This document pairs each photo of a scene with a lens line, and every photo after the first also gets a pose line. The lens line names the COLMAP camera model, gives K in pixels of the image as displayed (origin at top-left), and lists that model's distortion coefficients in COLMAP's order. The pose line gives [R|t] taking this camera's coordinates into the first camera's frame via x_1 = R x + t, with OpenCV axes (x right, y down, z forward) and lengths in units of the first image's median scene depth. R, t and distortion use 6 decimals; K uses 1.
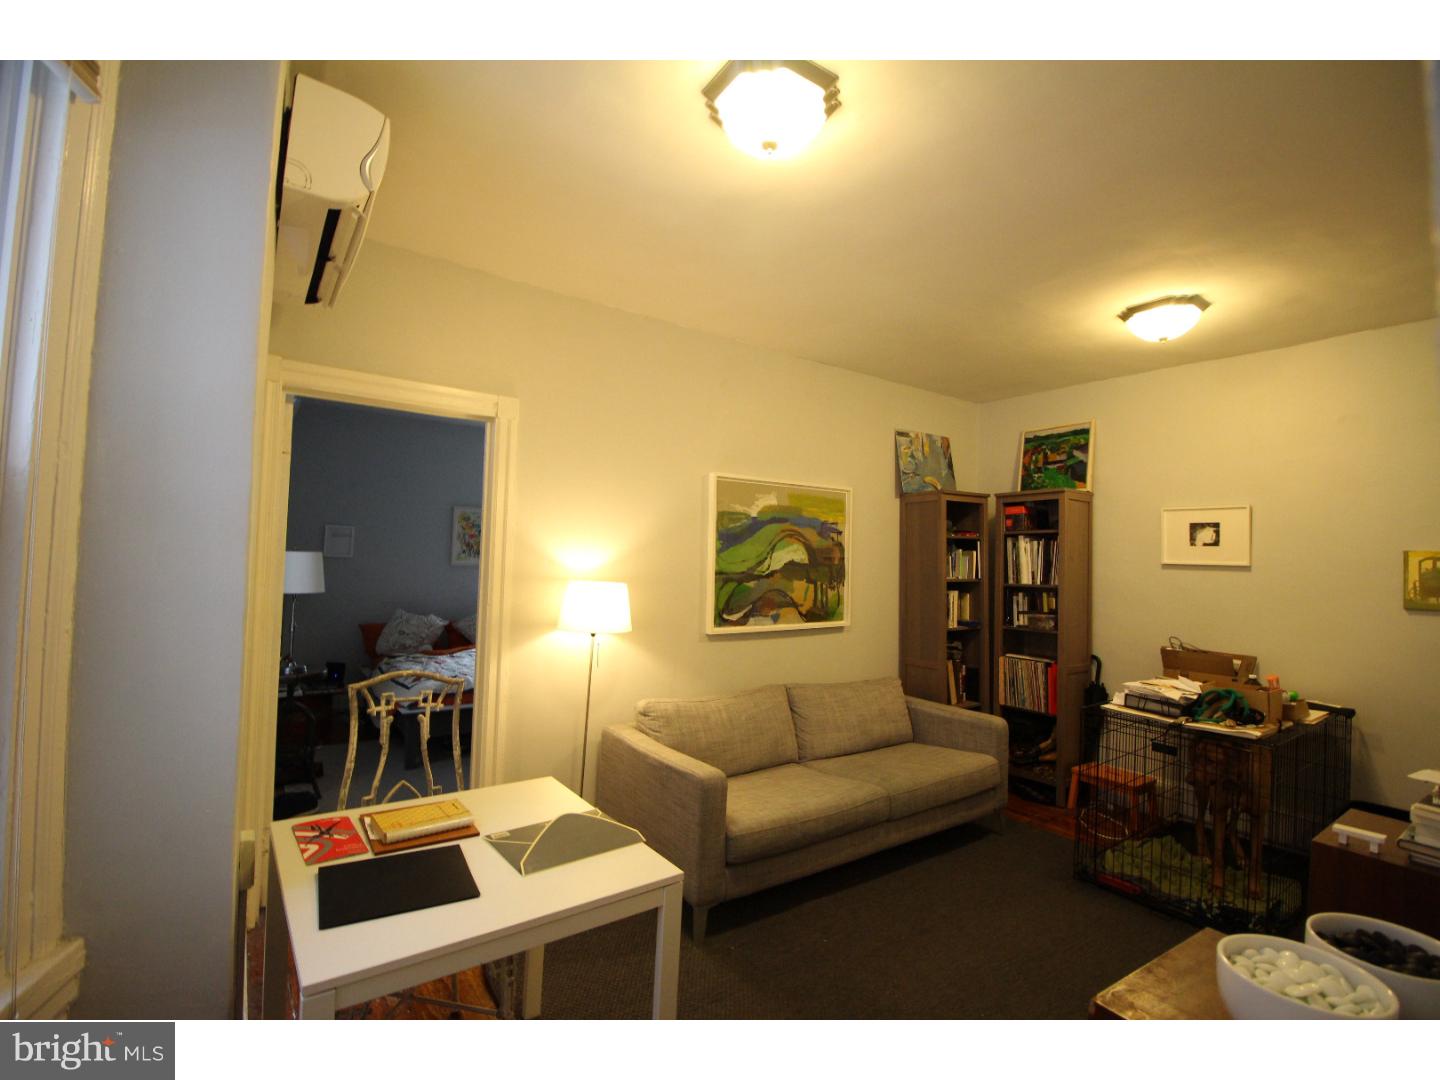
lens RADIAL K [[665.6, 0, 716.0], [0, 665.6, 536.0], [0, 0, 1]] dist [-0.004197, -0.010624]
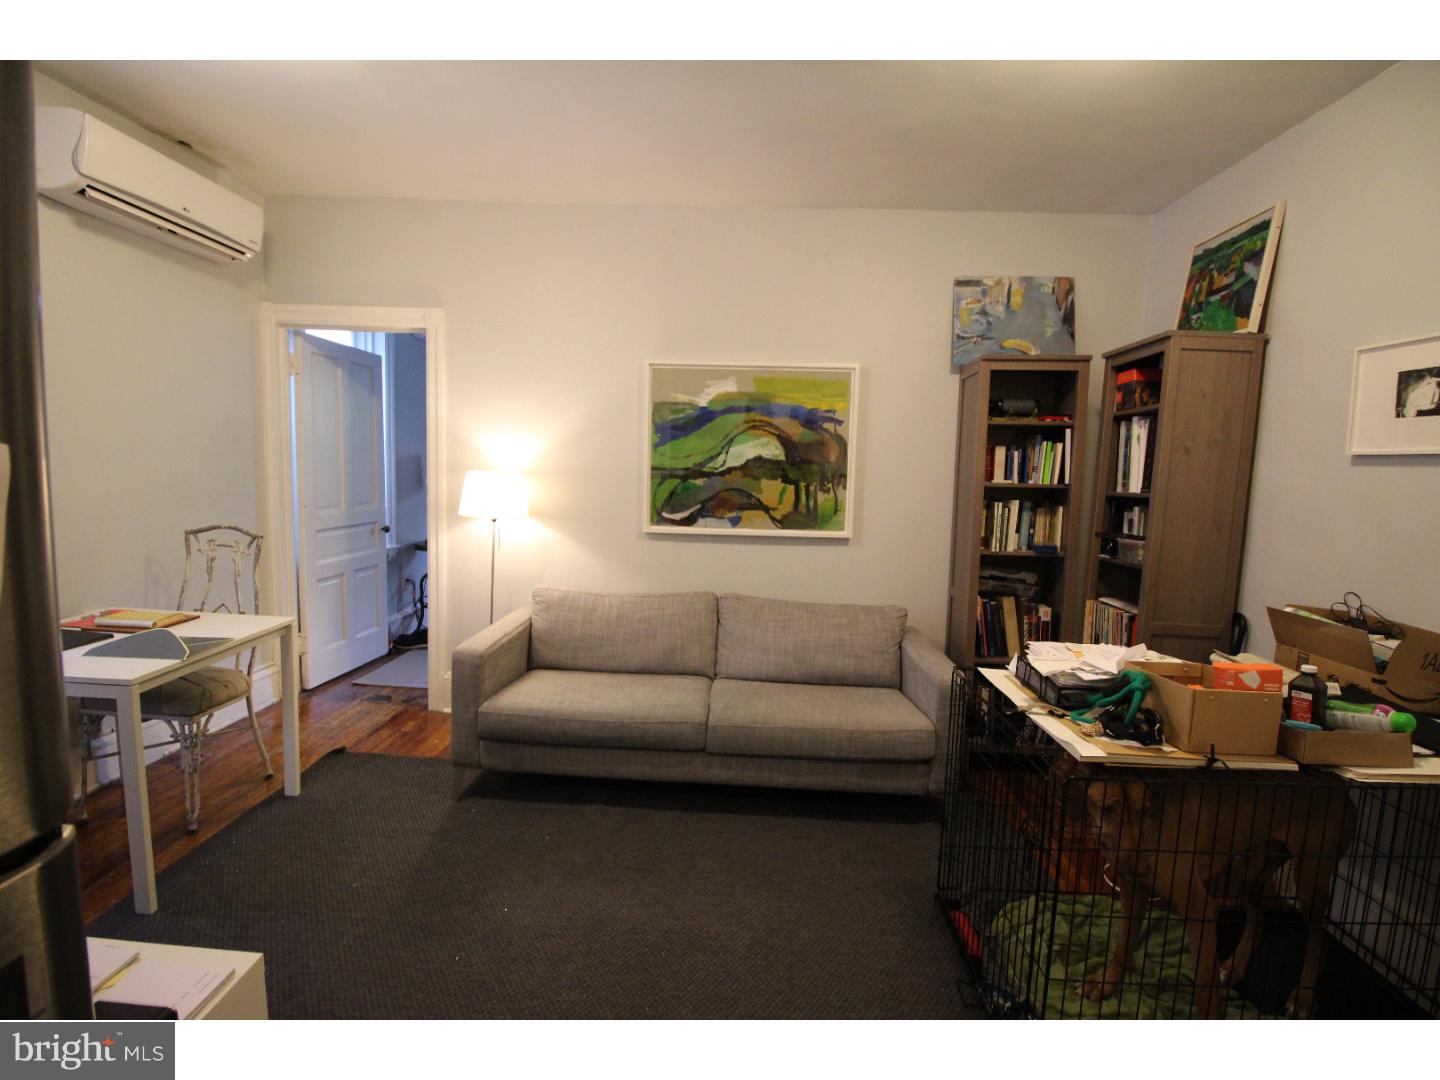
lens RADIAL K [[665.6, 0, 722.3], [0, 665.6, 540.5], [0, 0, 1]] dist [-0.004197, -0.010624]
pose [[0.796410, 0.063077, -0.601459, 0.605691], [0.009839, 0.993063, 0.117175, 0.043982], [0.604677, -0.099237, 0.790264, 0.279901]]
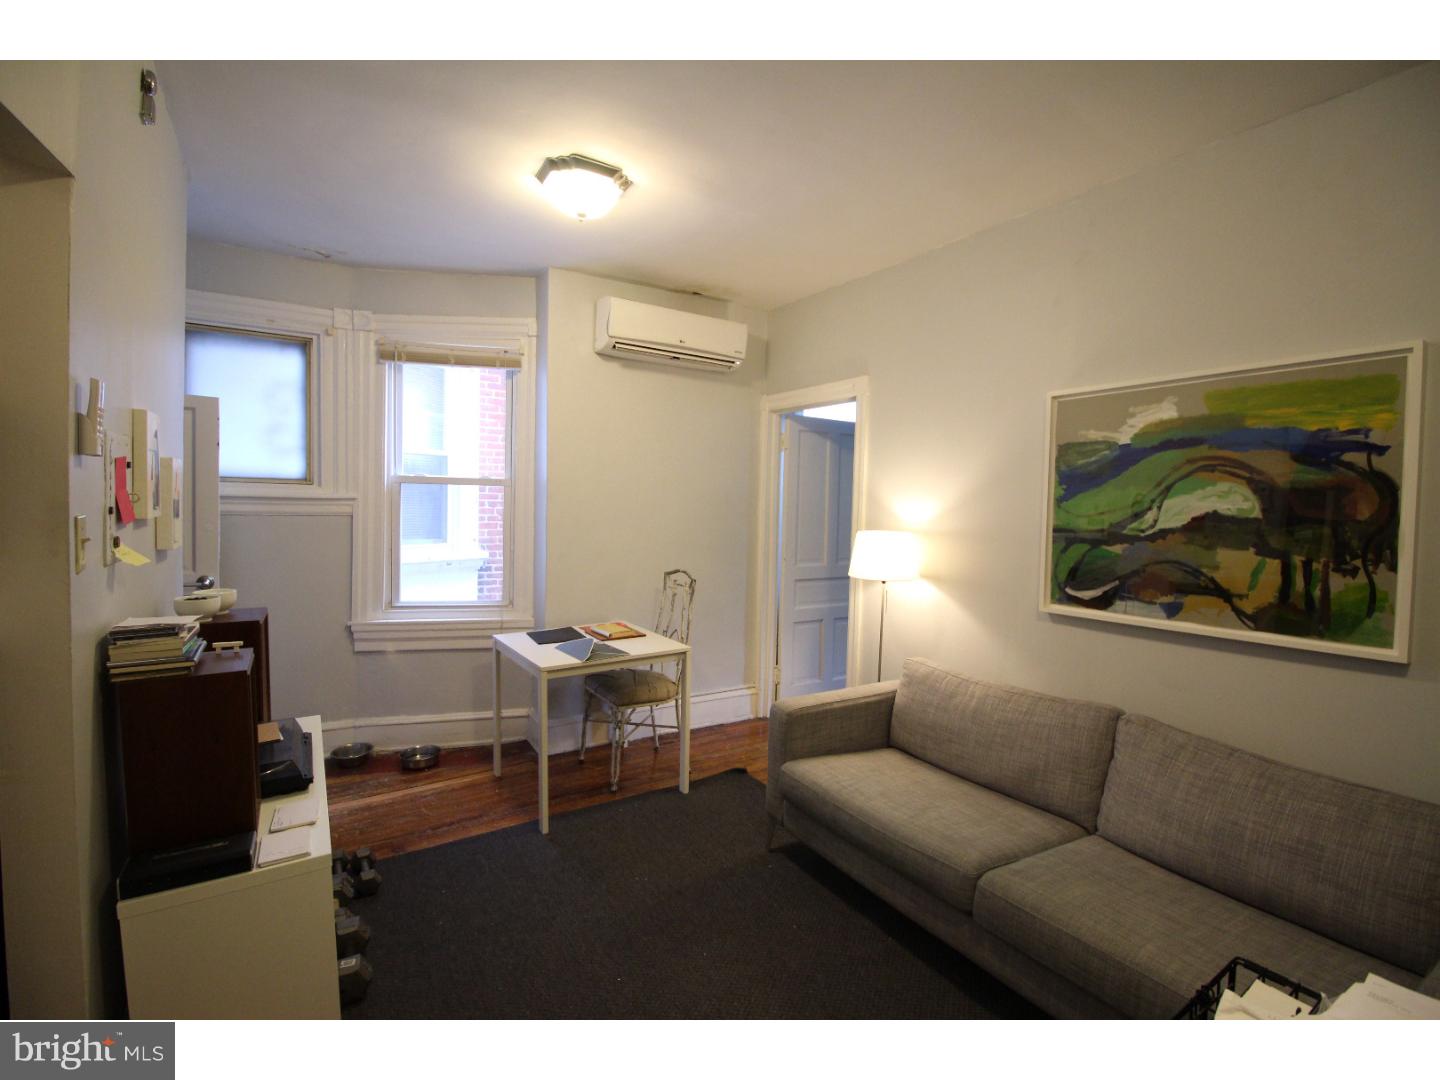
lens RADIAL K [[665.6, 0, 720.9], [0, 665.6, 537.4], [0, 0, 1]] dist [-0.004197, -0.010624]
pose [[-0.050492, 0.015901, -0.998598, 0.690520], [0.009213, 0.999838, 0.015455, 0.045747], [0.998682, -0.008420, -0.050630, 0.621007]]
